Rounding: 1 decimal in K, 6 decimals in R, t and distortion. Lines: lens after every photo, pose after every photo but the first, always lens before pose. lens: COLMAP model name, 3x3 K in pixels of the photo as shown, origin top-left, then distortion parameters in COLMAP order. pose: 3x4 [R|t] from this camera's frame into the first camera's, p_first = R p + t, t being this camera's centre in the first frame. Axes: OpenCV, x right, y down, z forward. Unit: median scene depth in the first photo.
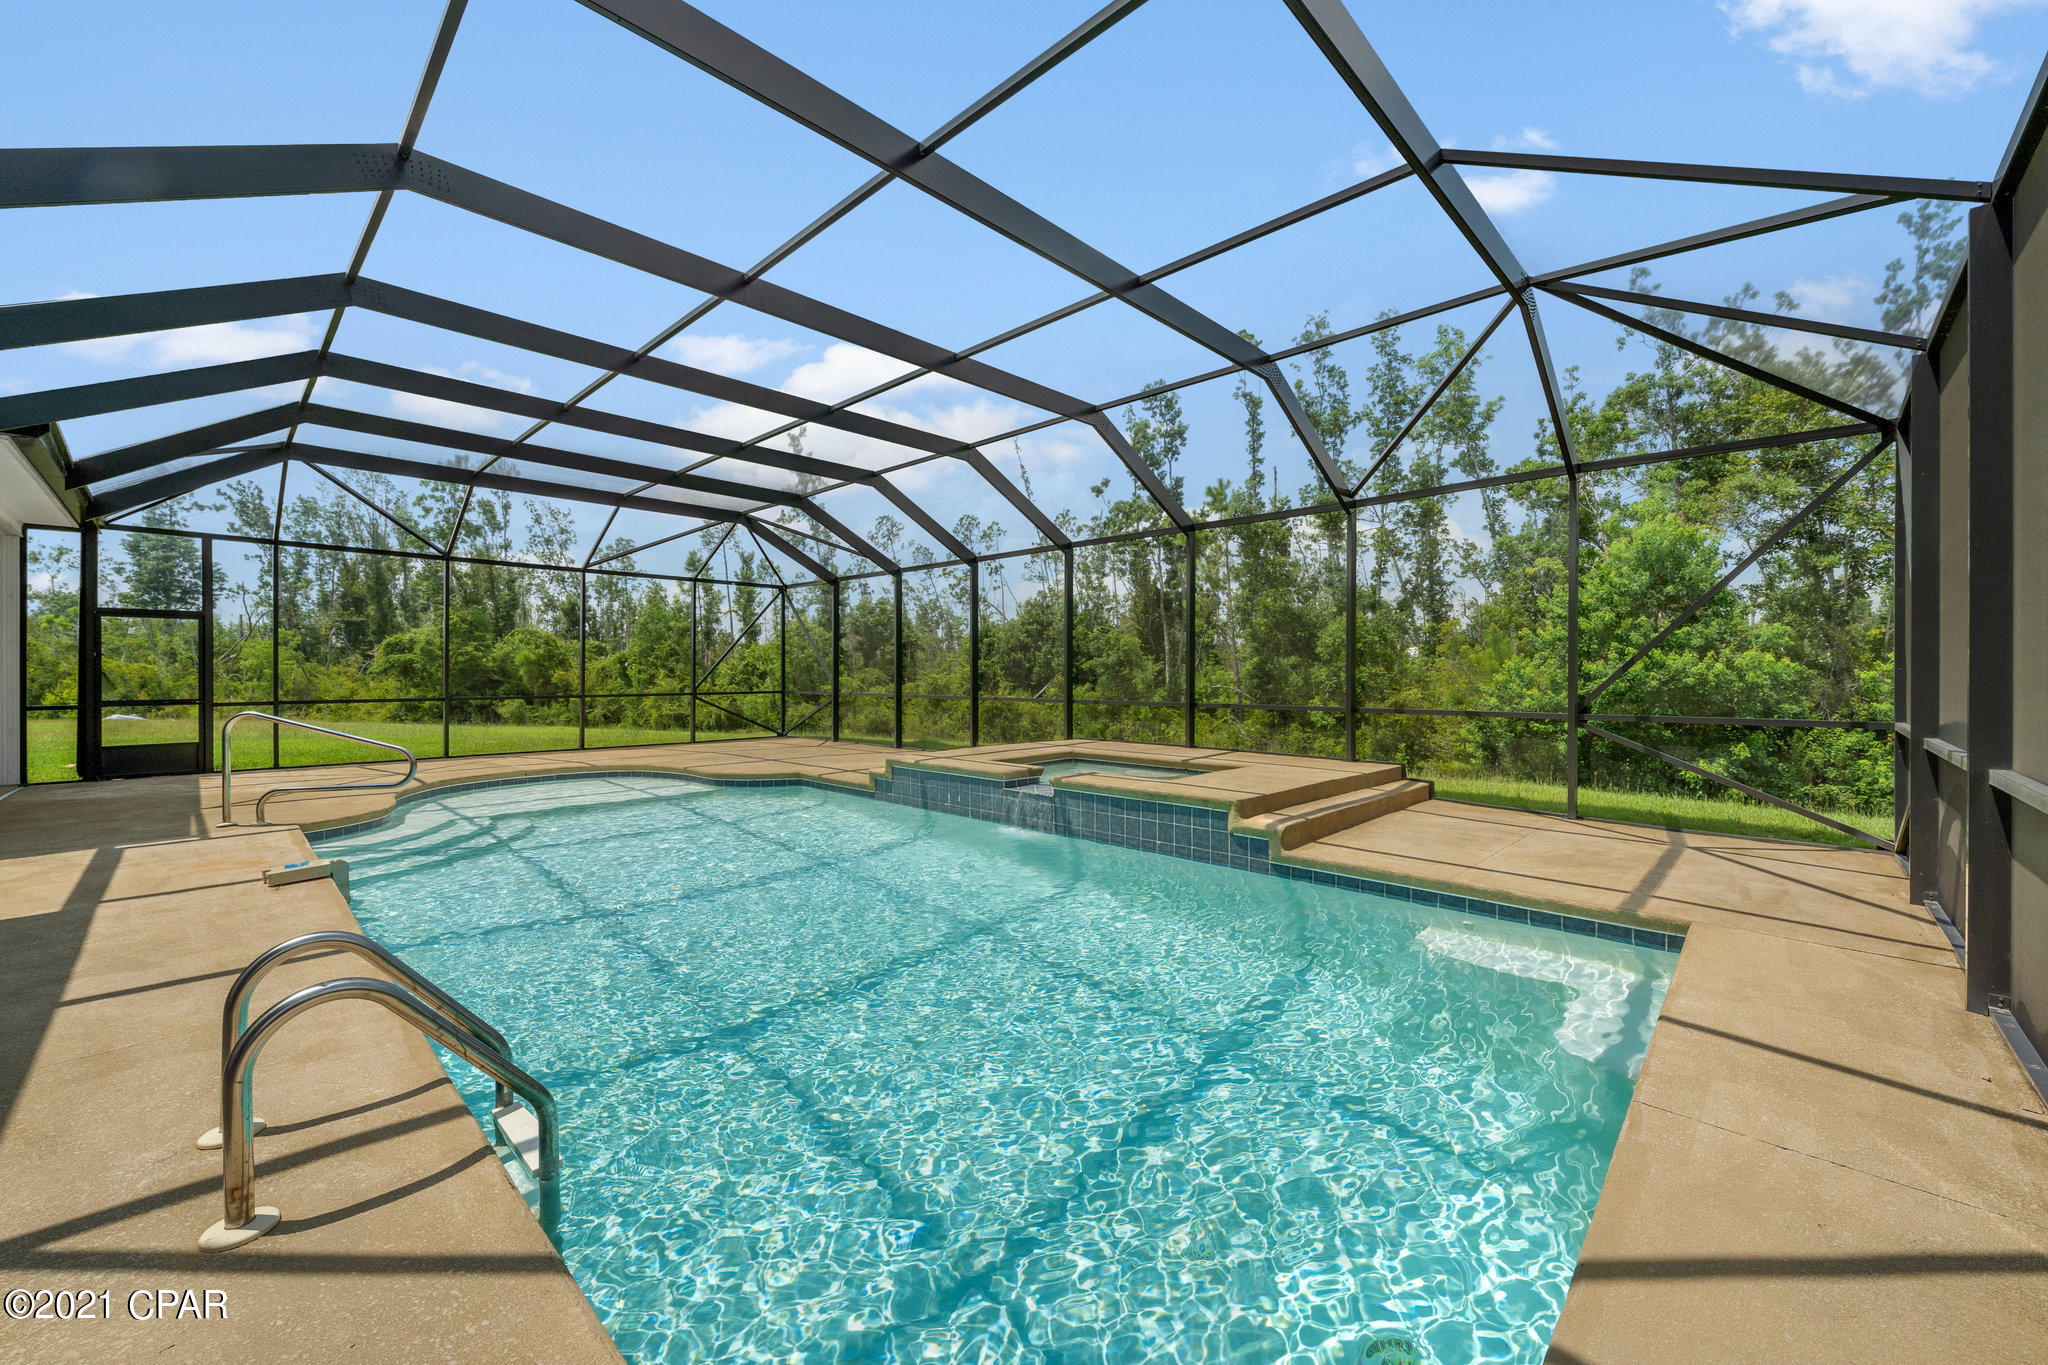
lens RADIAL K [[798.8, 0, 1027.1], [0, 798.8, 672.7], [0, 0, 1]] dist [-0.001333, -0.000170]
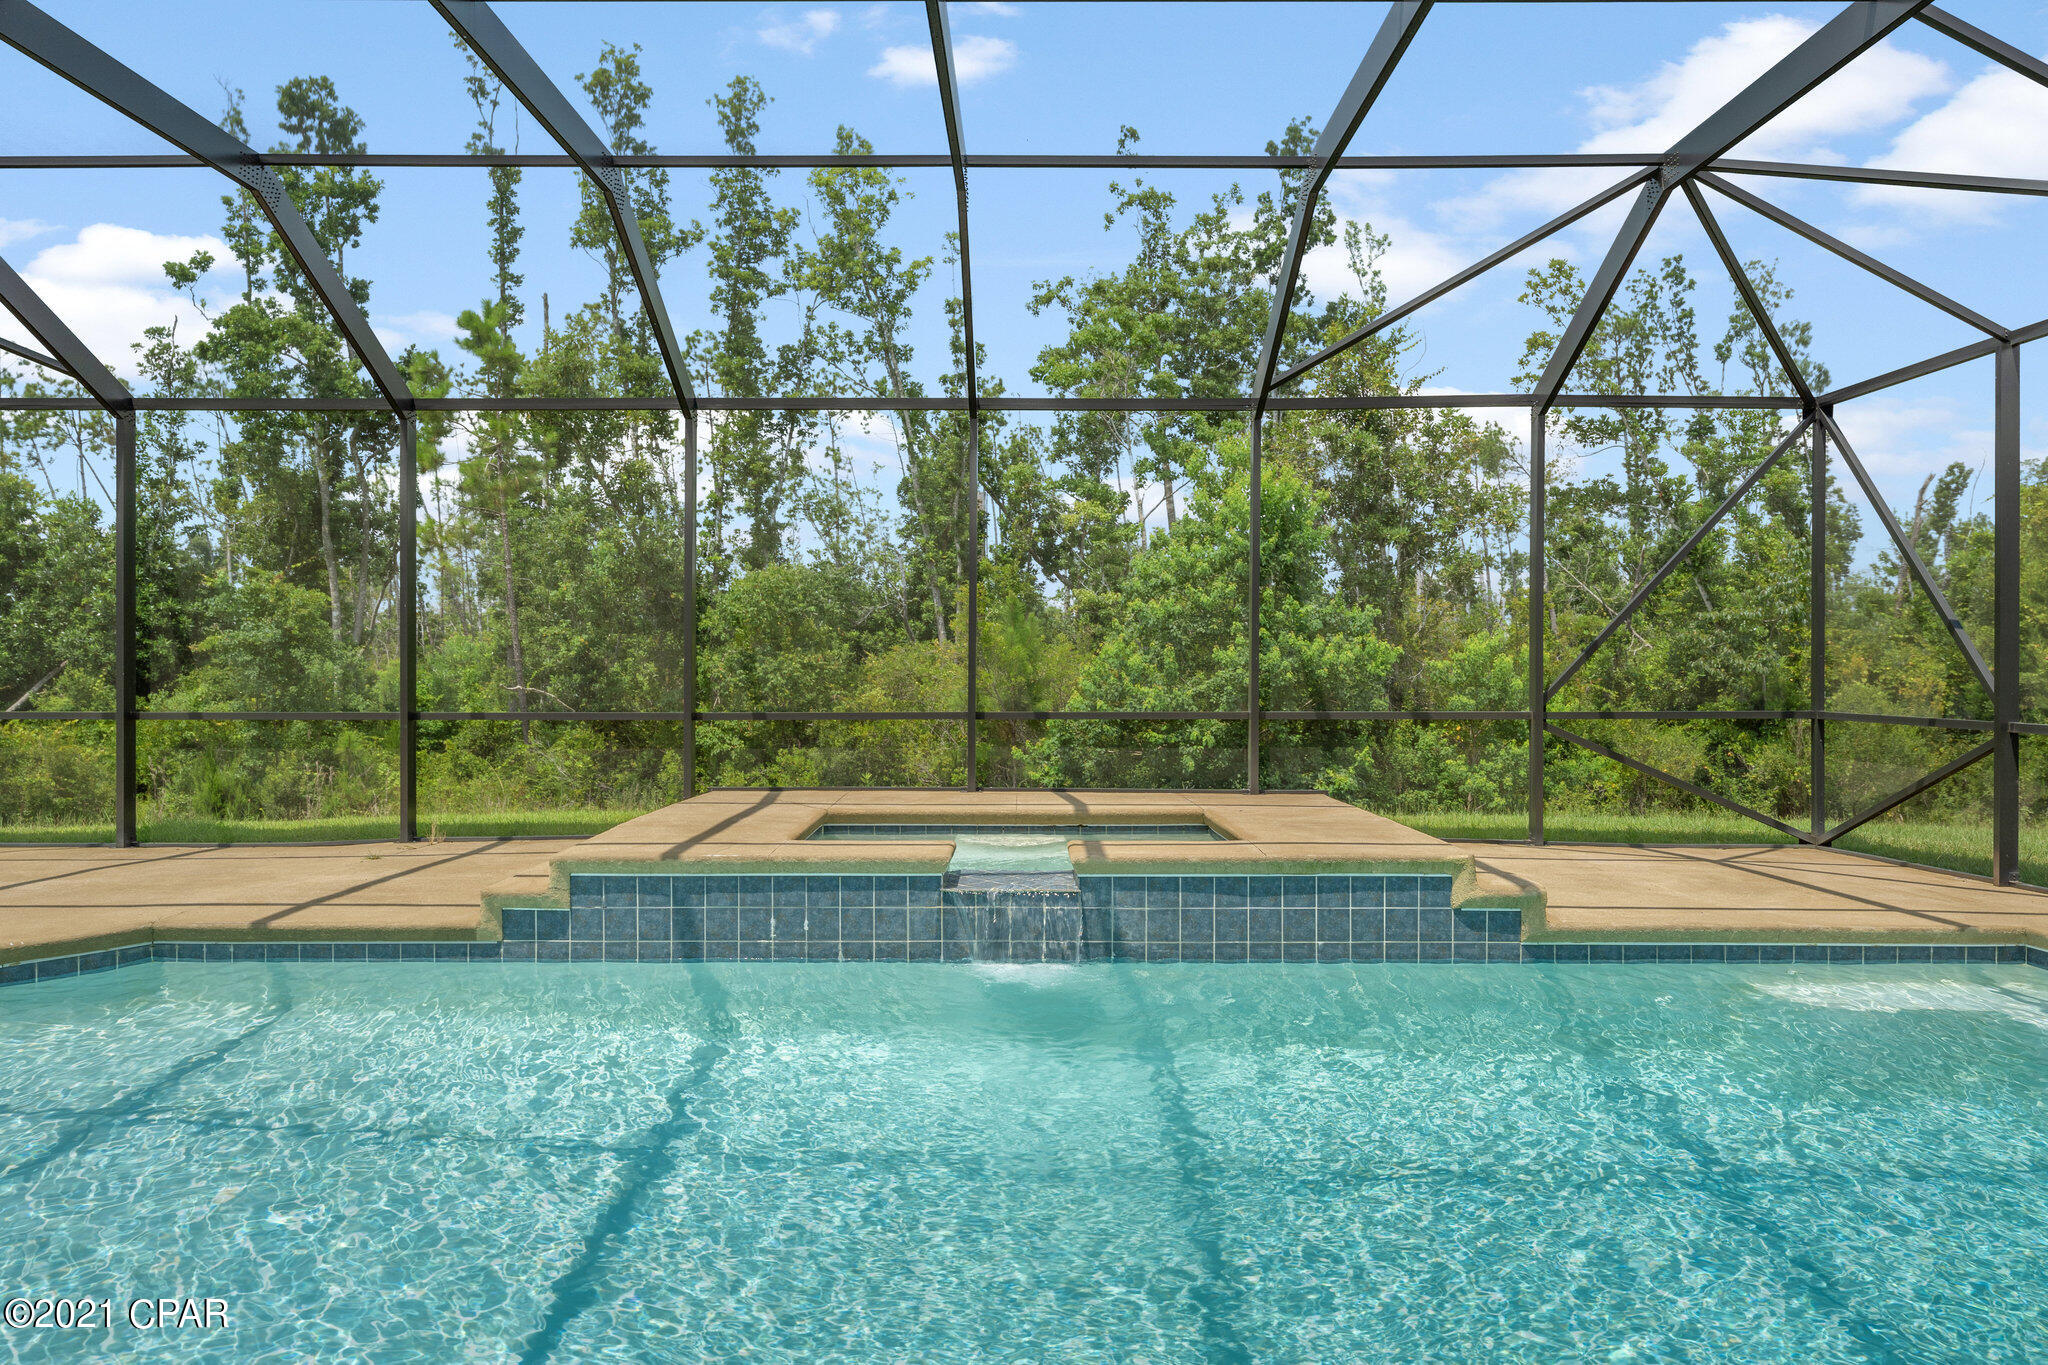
lens RADIAL K [[1373.8, 0, 1023.4], [0, 1373.8, 675.7], [0, 0, 1]] dist [0.003115, 0.002165]
pose [[0.720818, -0.004959, 0.693107, -0.155245], [-0.000454, 0.999971, 0.007626, 0.001736], [-0.693124, -0.005812, 0.720795, 0.094555]]
